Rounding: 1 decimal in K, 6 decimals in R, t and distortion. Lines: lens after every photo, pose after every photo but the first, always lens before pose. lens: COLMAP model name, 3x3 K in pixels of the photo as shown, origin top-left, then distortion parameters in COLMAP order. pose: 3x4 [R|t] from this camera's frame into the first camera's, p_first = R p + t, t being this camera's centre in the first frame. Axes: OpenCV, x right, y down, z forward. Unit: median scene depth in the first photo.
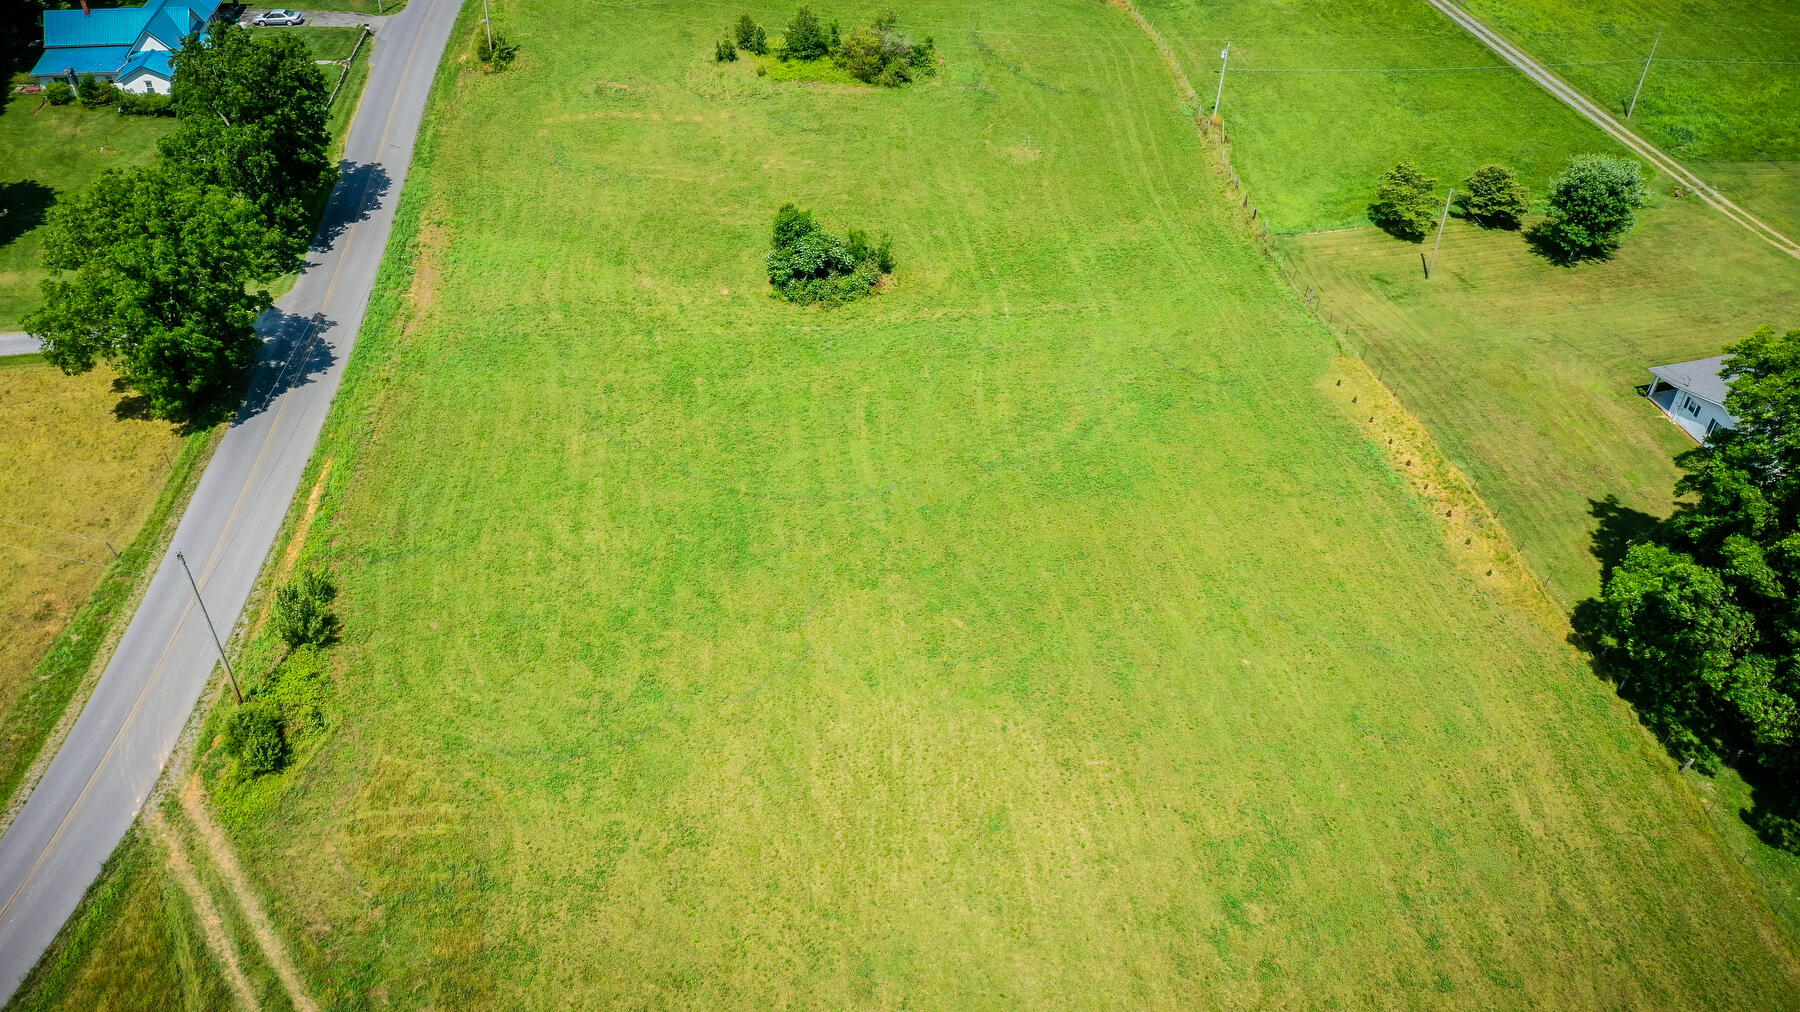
lens RADIAL K [[1388.5, 0, 892.5], [0, 1388.5, 538.6], [0, 0, 1]] dist [0.010299, -0.001000]
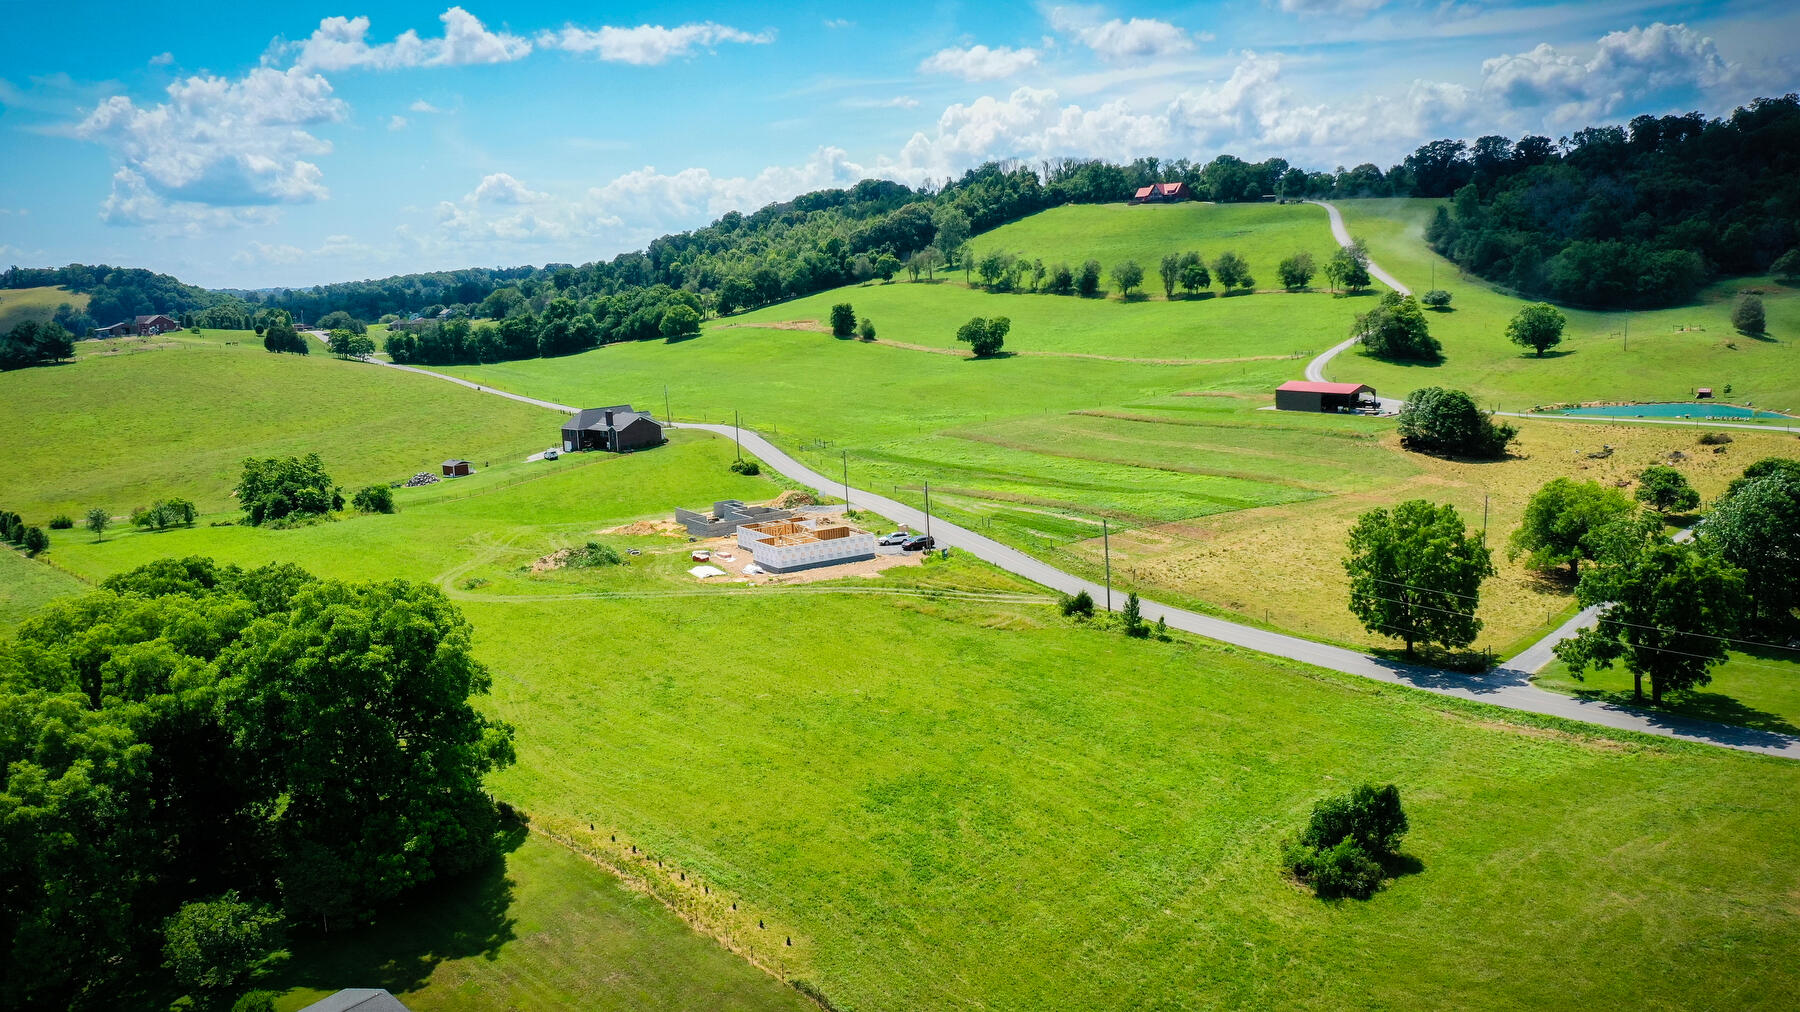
lens RADIAL K [[1388.5, 0, 892.5], [0, 1388.5, 538.6], [0, 0, 1]] dist [0.010299, -0.001000]
pose [[-0.794590, 0.143903, -0.589847, 0.891159], [-0.368700, 0.657493, 0.657087, -1.053711], [0.482377, 0.739591, -0.469380, 1.475461]]
